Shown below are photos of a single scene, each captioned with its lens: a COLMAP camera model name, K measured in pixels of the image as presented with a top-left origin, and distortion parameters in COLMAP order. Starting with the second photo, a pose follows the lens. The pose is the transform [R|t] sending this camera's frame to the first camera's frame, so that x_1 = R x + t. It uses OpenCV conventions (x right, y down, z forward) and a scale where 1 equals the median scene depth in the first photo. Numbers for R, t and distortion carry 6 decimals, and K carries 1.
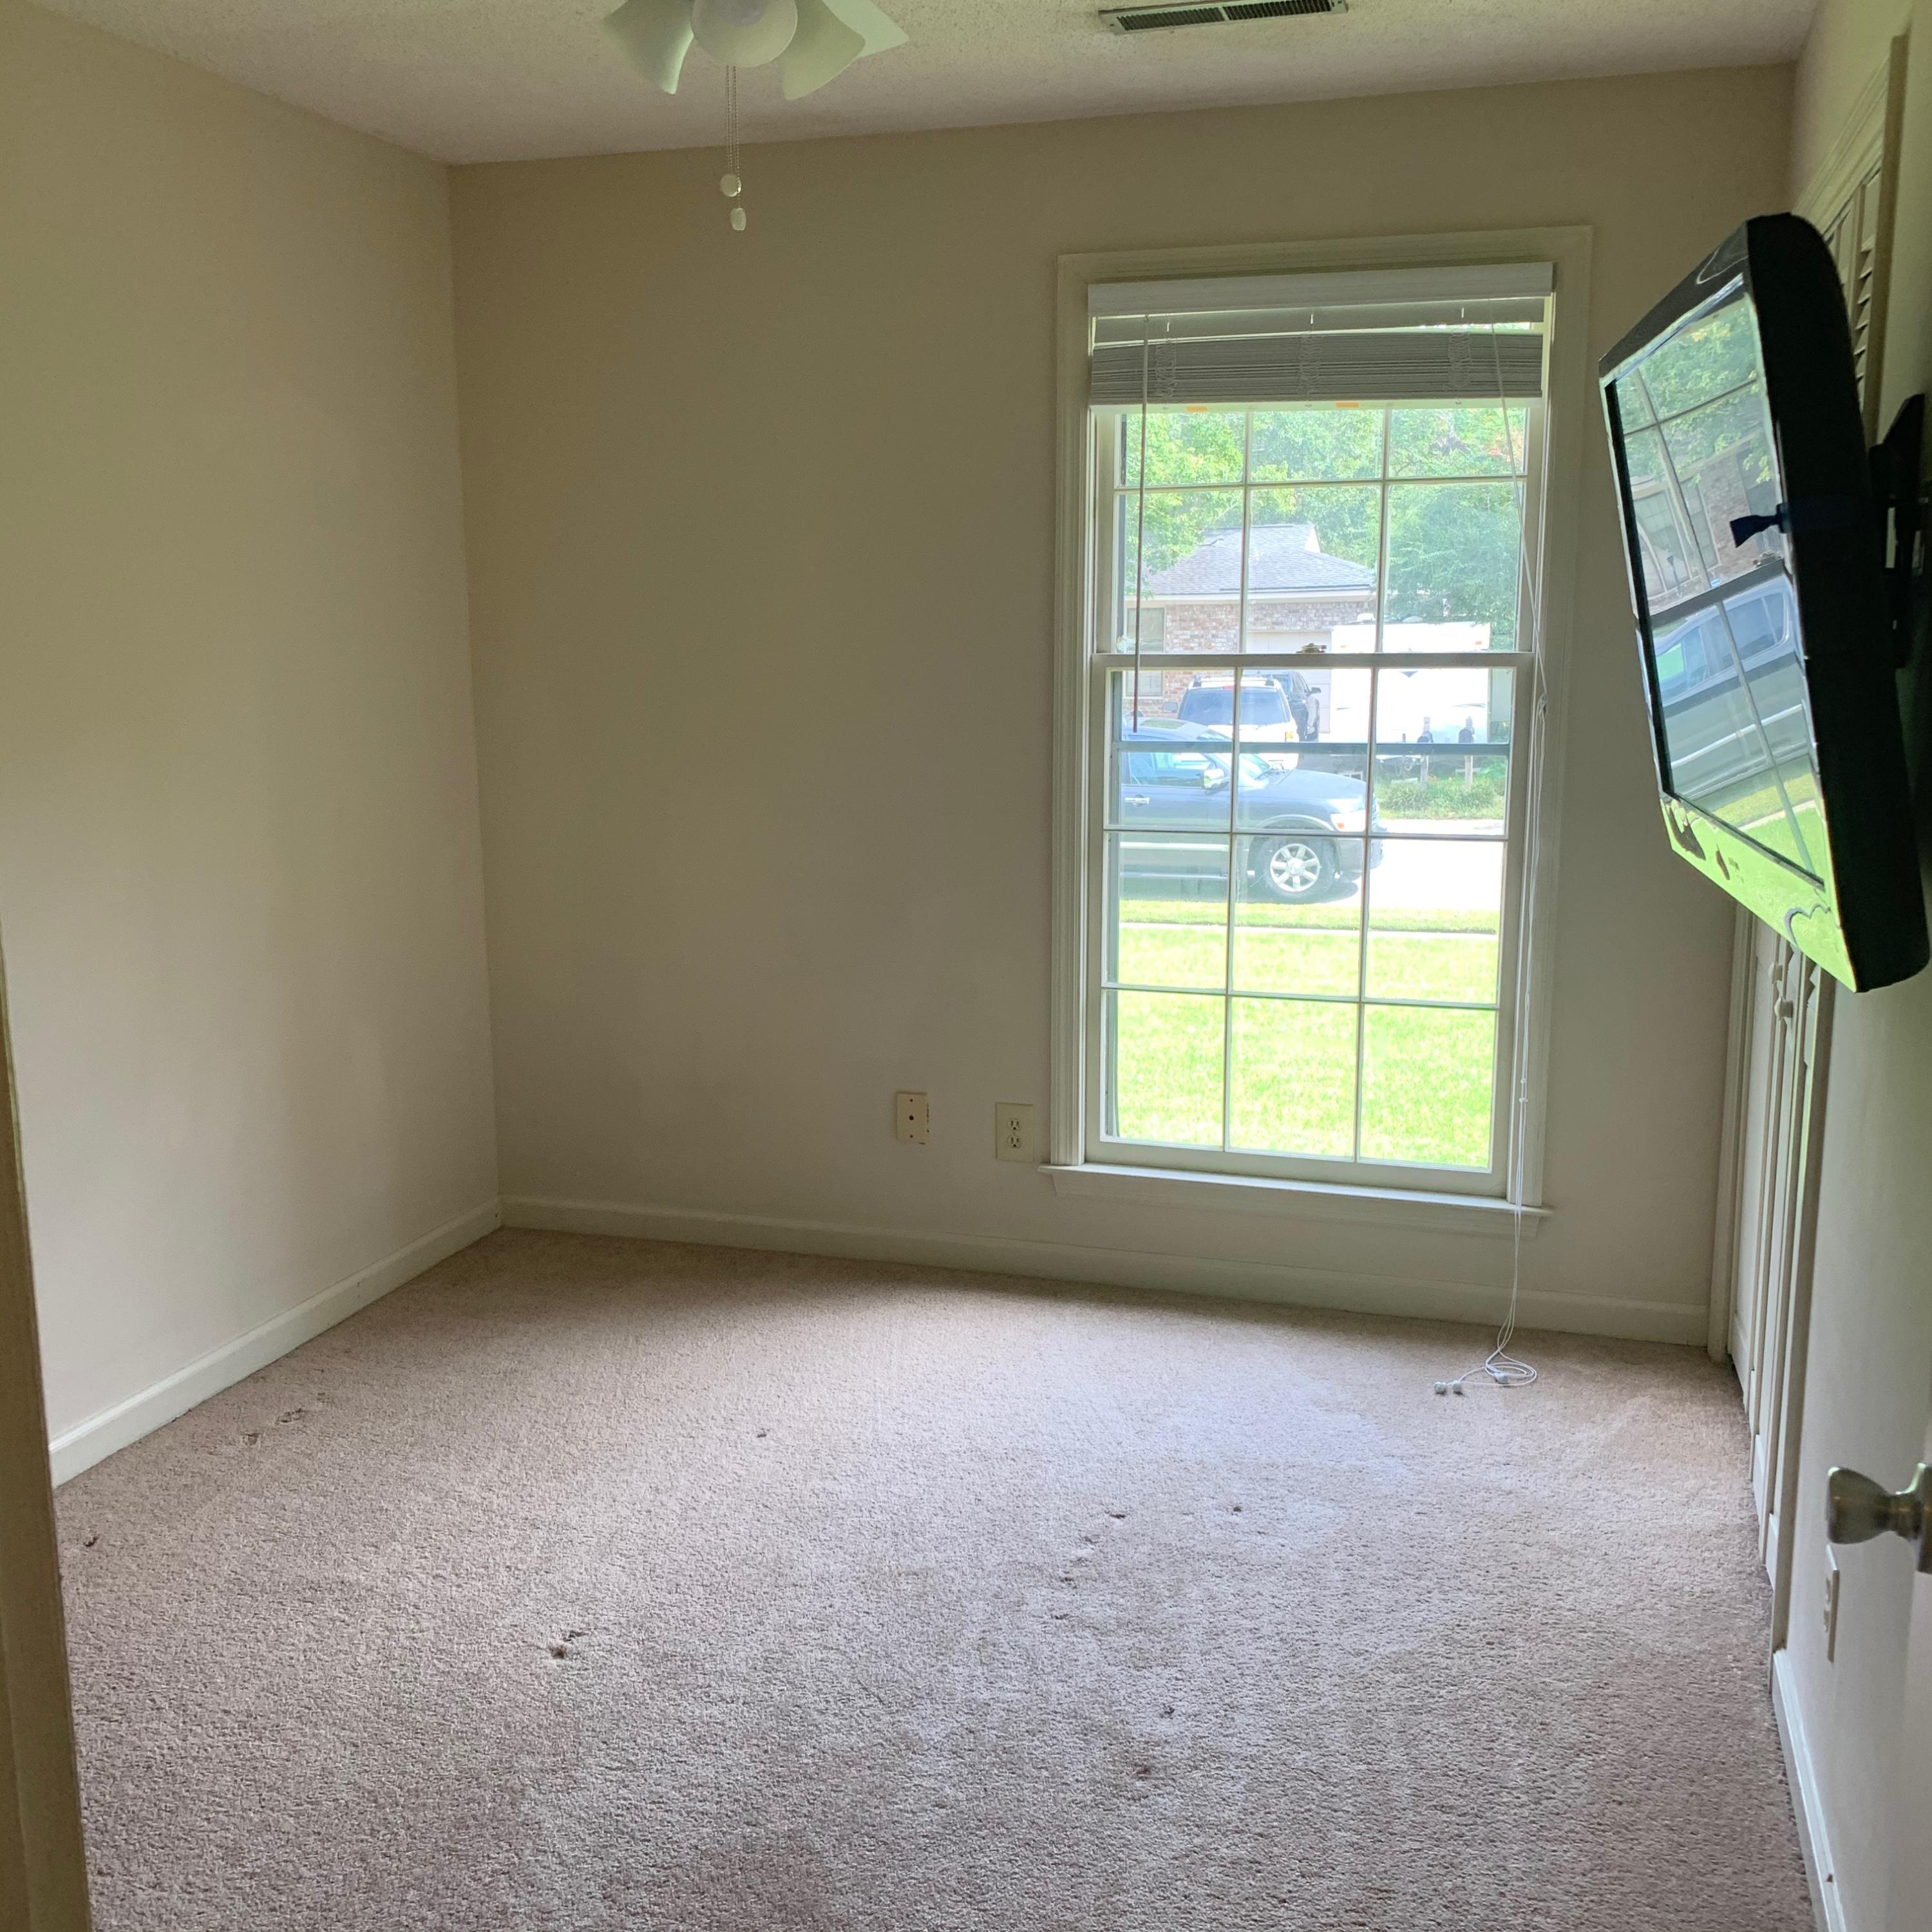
lens RADIAL K [[2015.9, 0, 966.0], [0, 2015.9, 966.0], [0, 0, 1]] dist [0.104302, -0.229685]
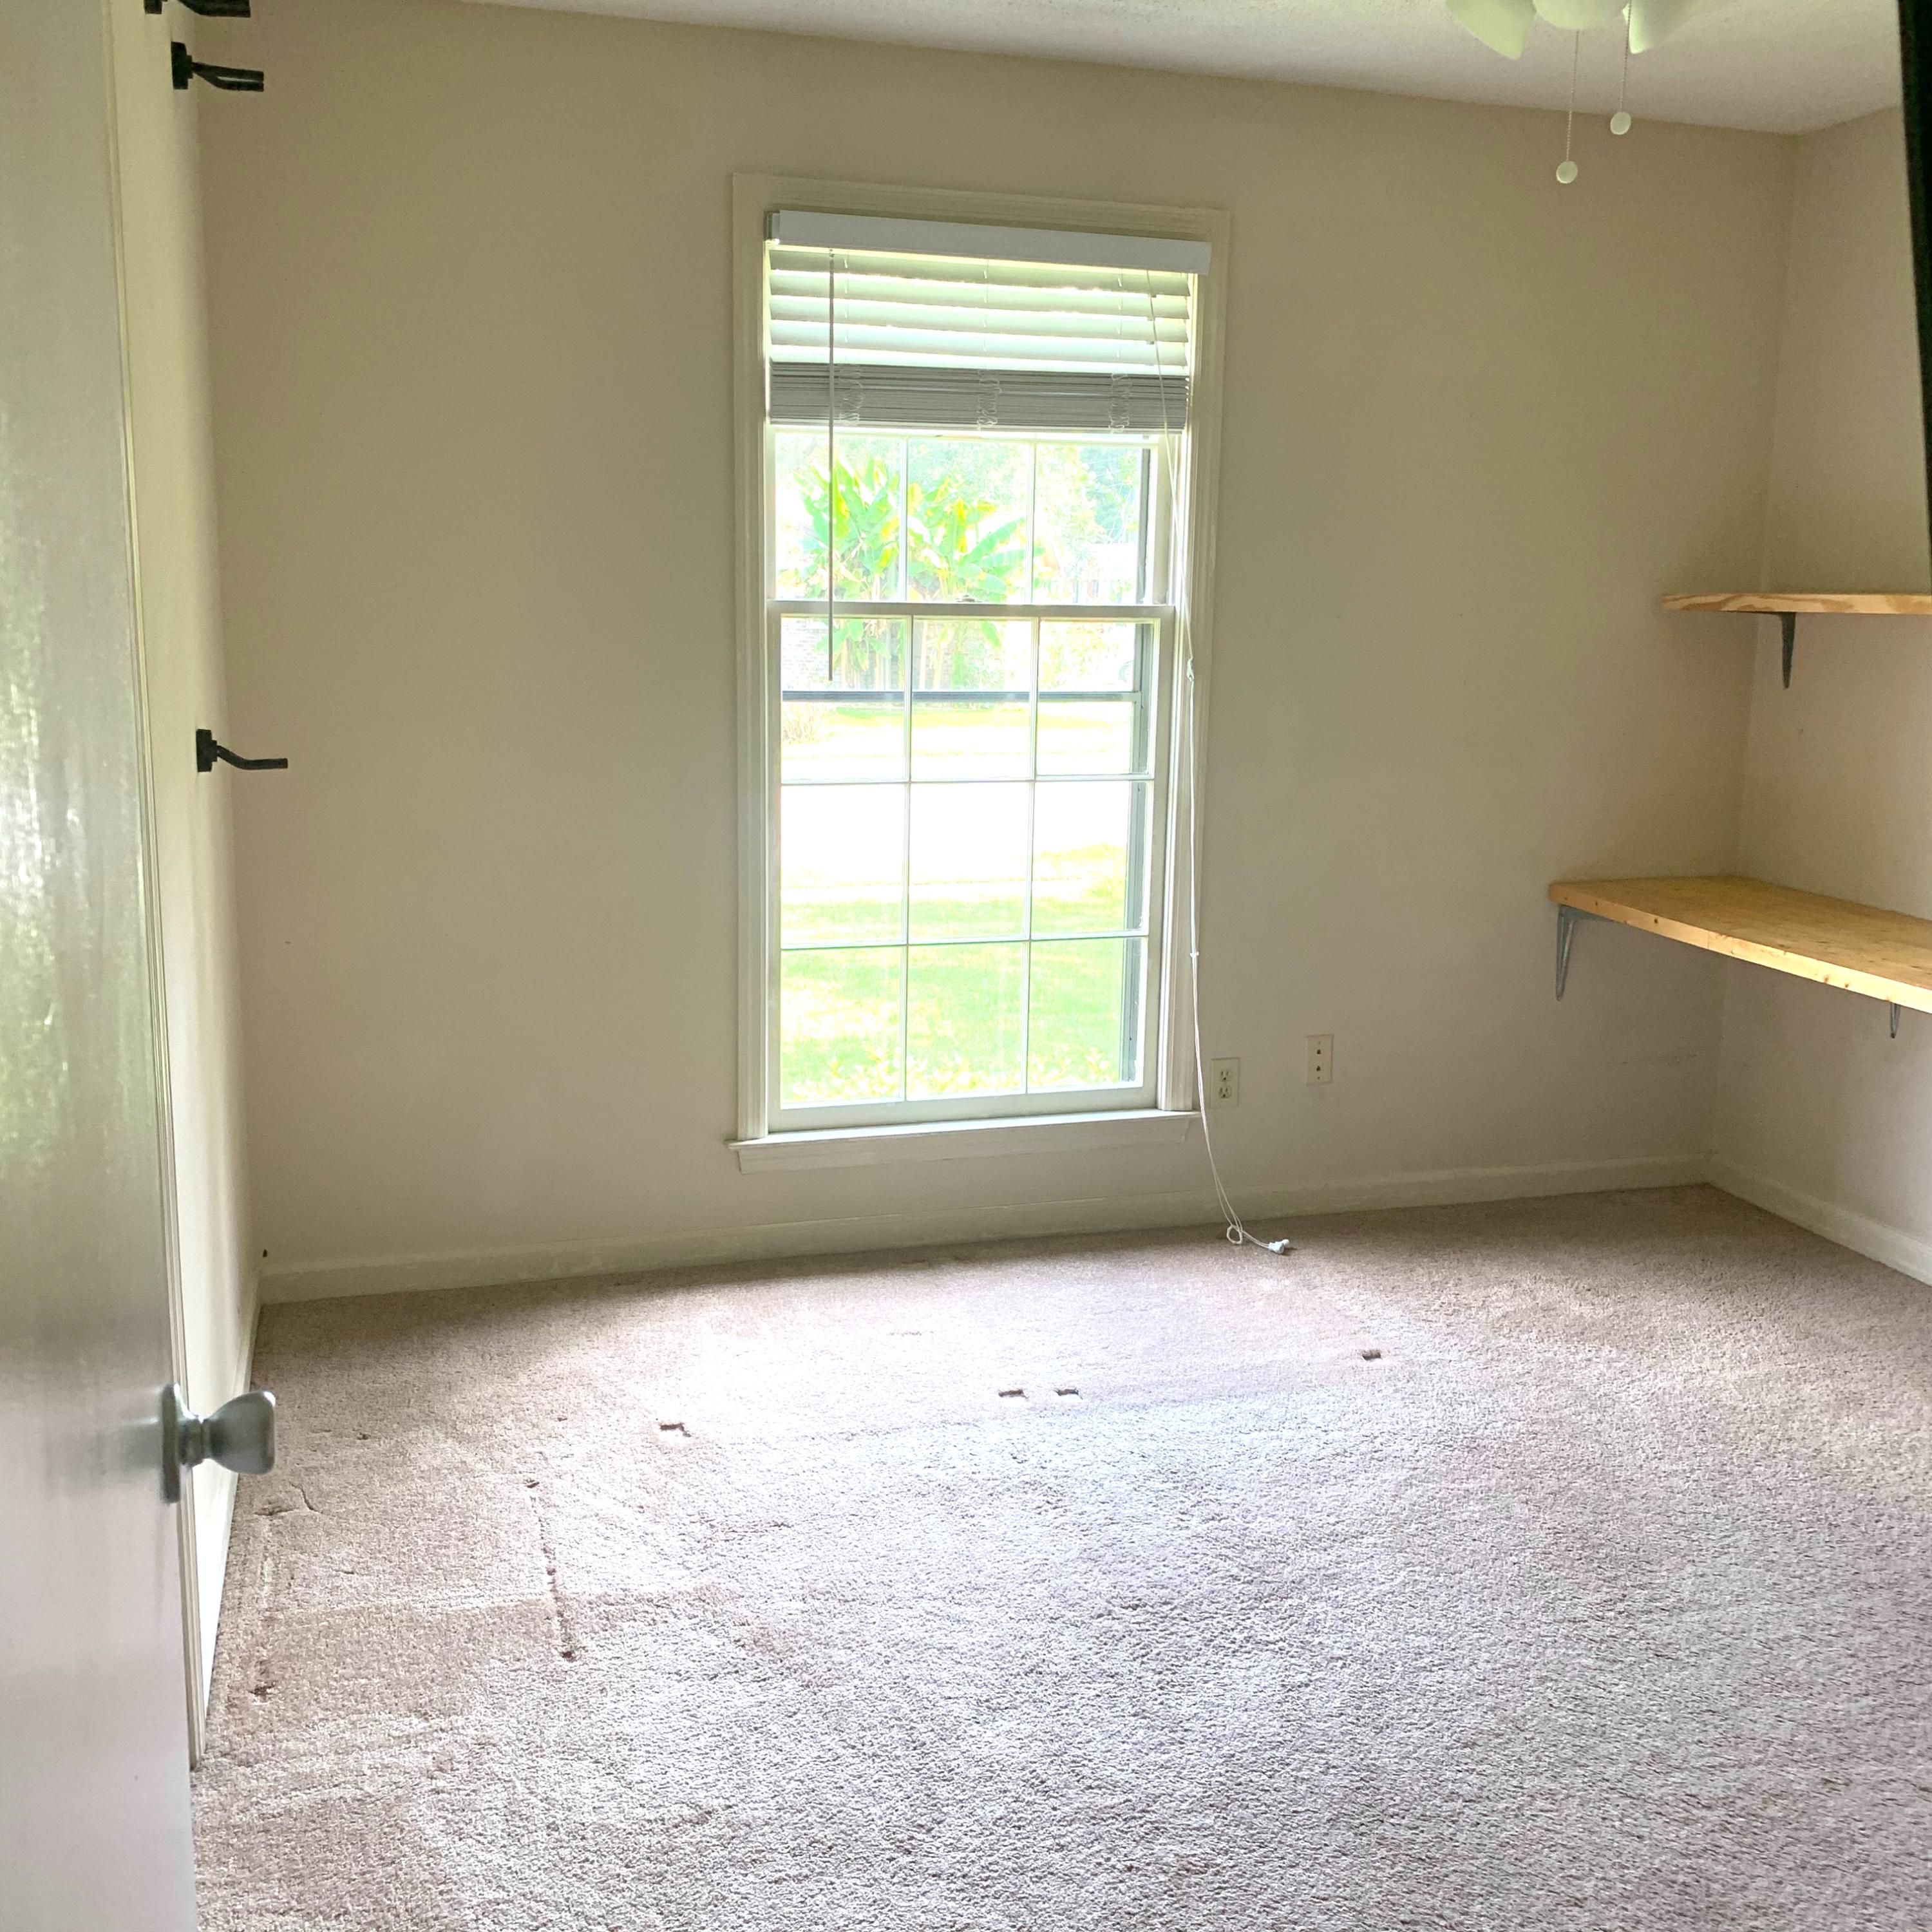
lens RADIAL K [[2015.9, 0, 966.0], [0, 2015.9, 966.0], [0, 0, 1]] dist [0.104302, -0.229685]
pose [[0.834962, -0.097792, 0.541549, -0.397251], [0.088807, 0.995130, 0.042776, -0.016746], [-0.543095, 0.012377, 0.839580, 0.139917]]
